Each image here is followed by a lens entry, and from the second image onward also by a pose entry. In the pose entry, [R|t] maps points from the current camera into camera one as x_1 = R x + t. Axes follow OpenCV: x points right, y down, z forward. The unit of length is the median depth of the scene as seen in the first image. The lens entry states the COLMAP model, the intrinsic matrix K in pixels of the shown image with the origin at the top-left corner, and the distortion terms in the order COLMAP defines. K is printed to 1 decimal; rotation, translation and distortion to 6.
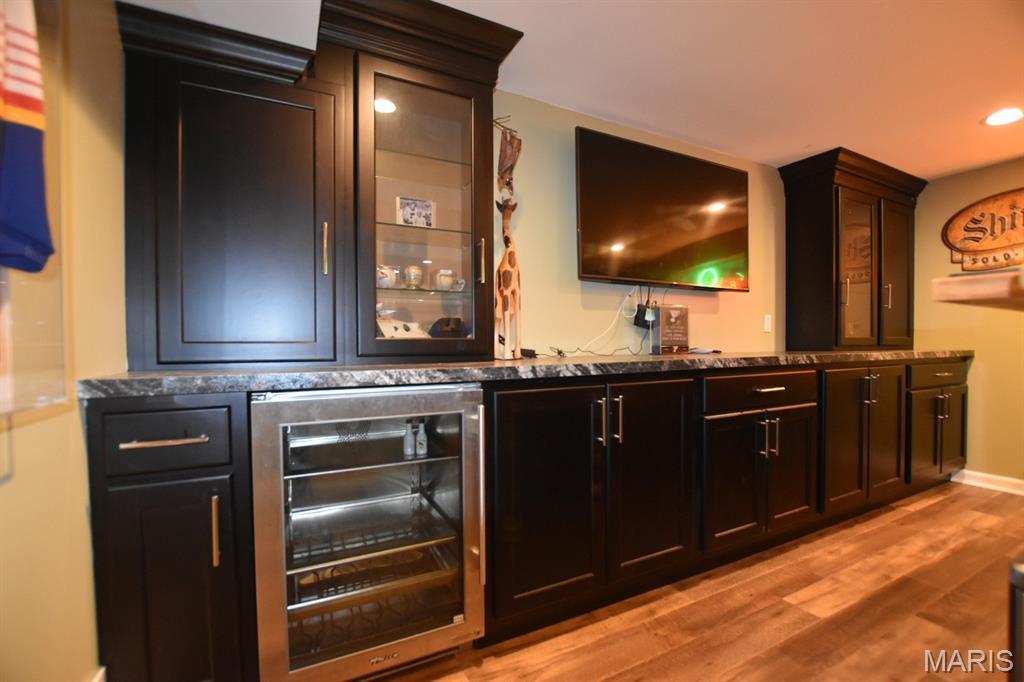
lens RADIAL K [[451.8, 0, 513.9], [0, 451.8, 352.0], [0, 0, 1]] dist [-0.035644, 0.006315]
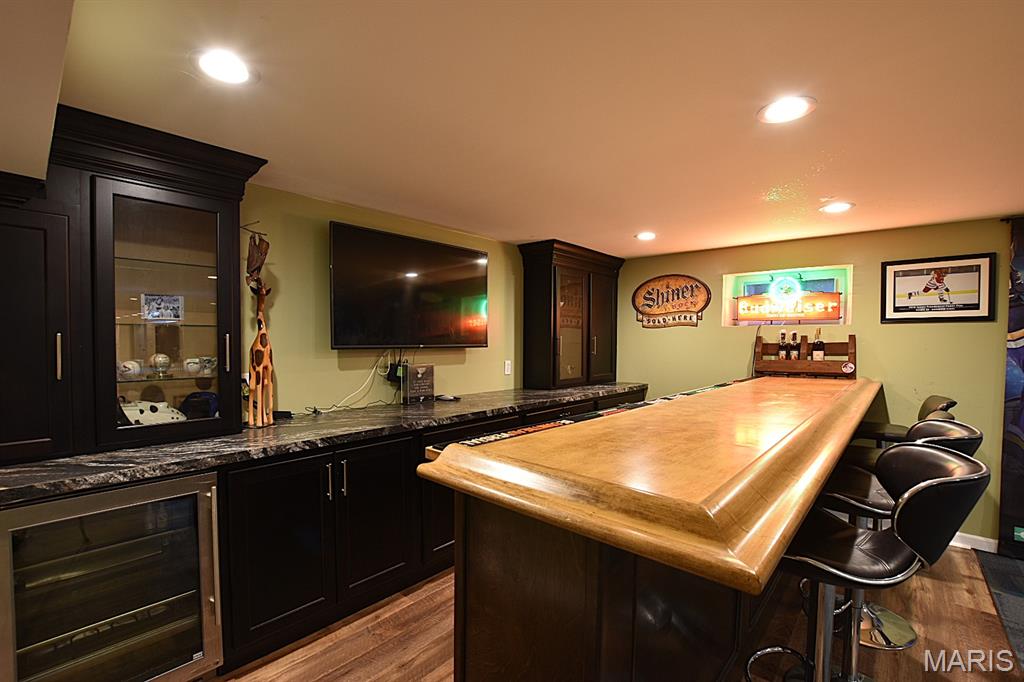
lens RADIAL K [[454.0, 0, 514.2], [0, 454.0, 351.7], [0, 0, 1]] dist [-0.027130, 0.000905]
pose [[0.931181, 0.001024, 0.364557, 0.179611], [-0.005338, 0.999927, 0.010827, -0.196149], [-0.364519, -0.012028, 0.931118, -0.337118]]
